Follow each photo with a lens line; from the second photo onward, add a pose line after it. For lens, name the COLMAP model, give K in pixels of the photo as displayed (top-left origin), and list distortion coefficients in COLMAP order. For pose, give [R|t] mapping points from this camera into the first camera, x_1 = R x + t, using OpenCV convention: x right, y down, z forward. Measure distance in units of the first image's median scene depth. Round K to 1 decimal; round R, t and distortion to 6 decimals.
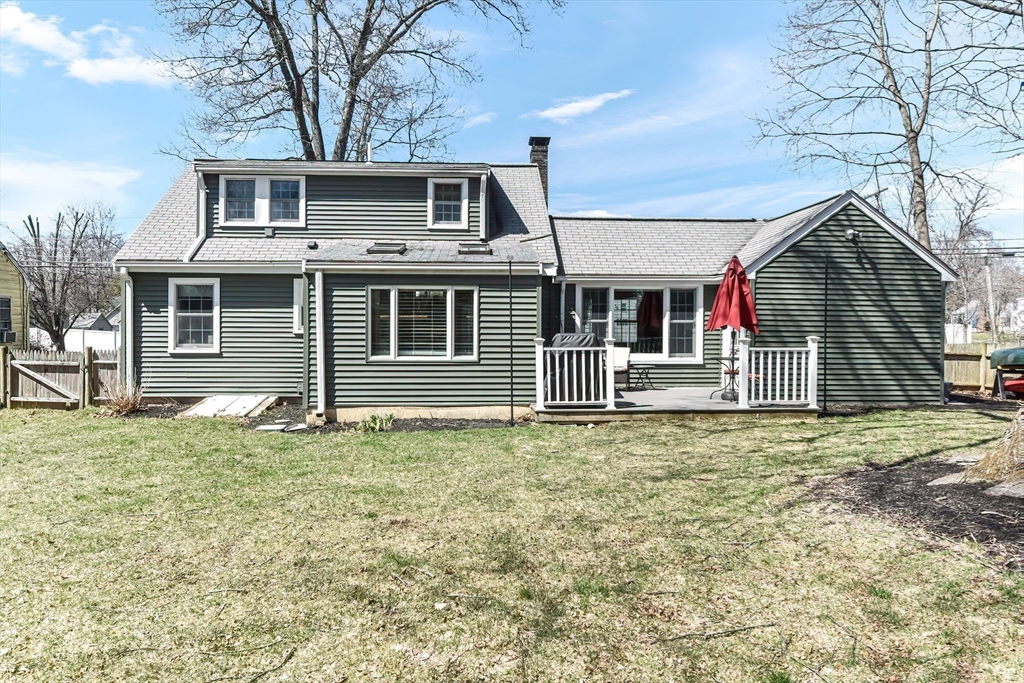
lens RADIAL K [[655.8, 0, 512.0], [0, 655.8, 341.5], [0, 0, 1]] dist [-0.003710, -0.000932]
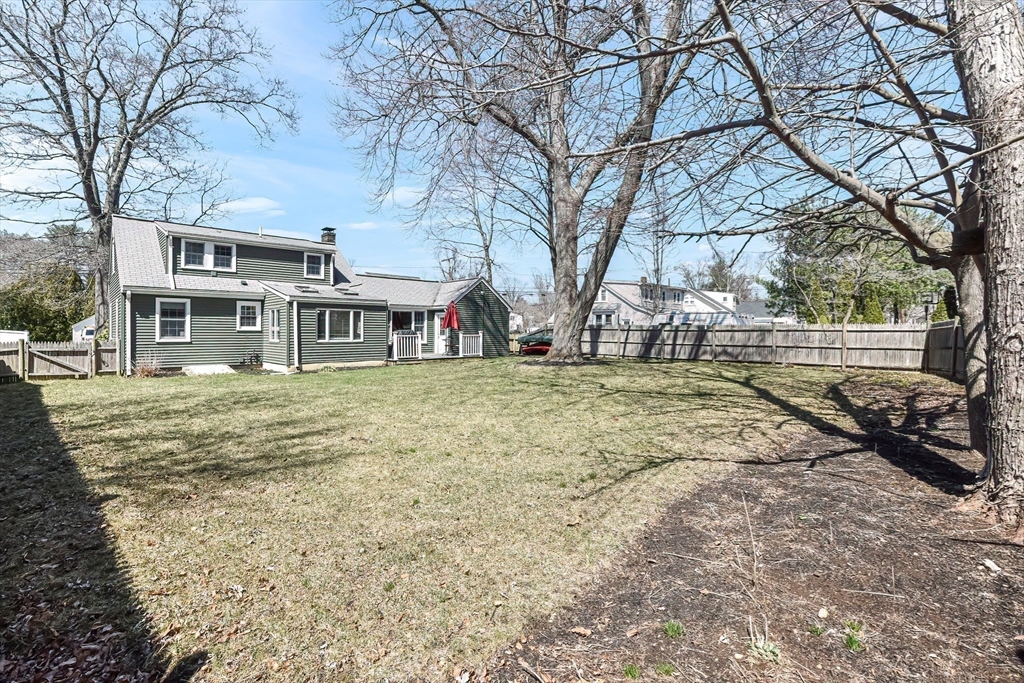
lens RADIAL K [[463.3, 0, 512.0], [0, 463.3, 341.5], [0, 0, 1]] dist [0.000305, 0.000049]
pose [[0.766744, -0.015712, 0.641761, -0.583271], [0.013302, 0.999875, 0.008586, 0.018263], [-0.641815, 0.001954, 0.766857, -0.504799]]
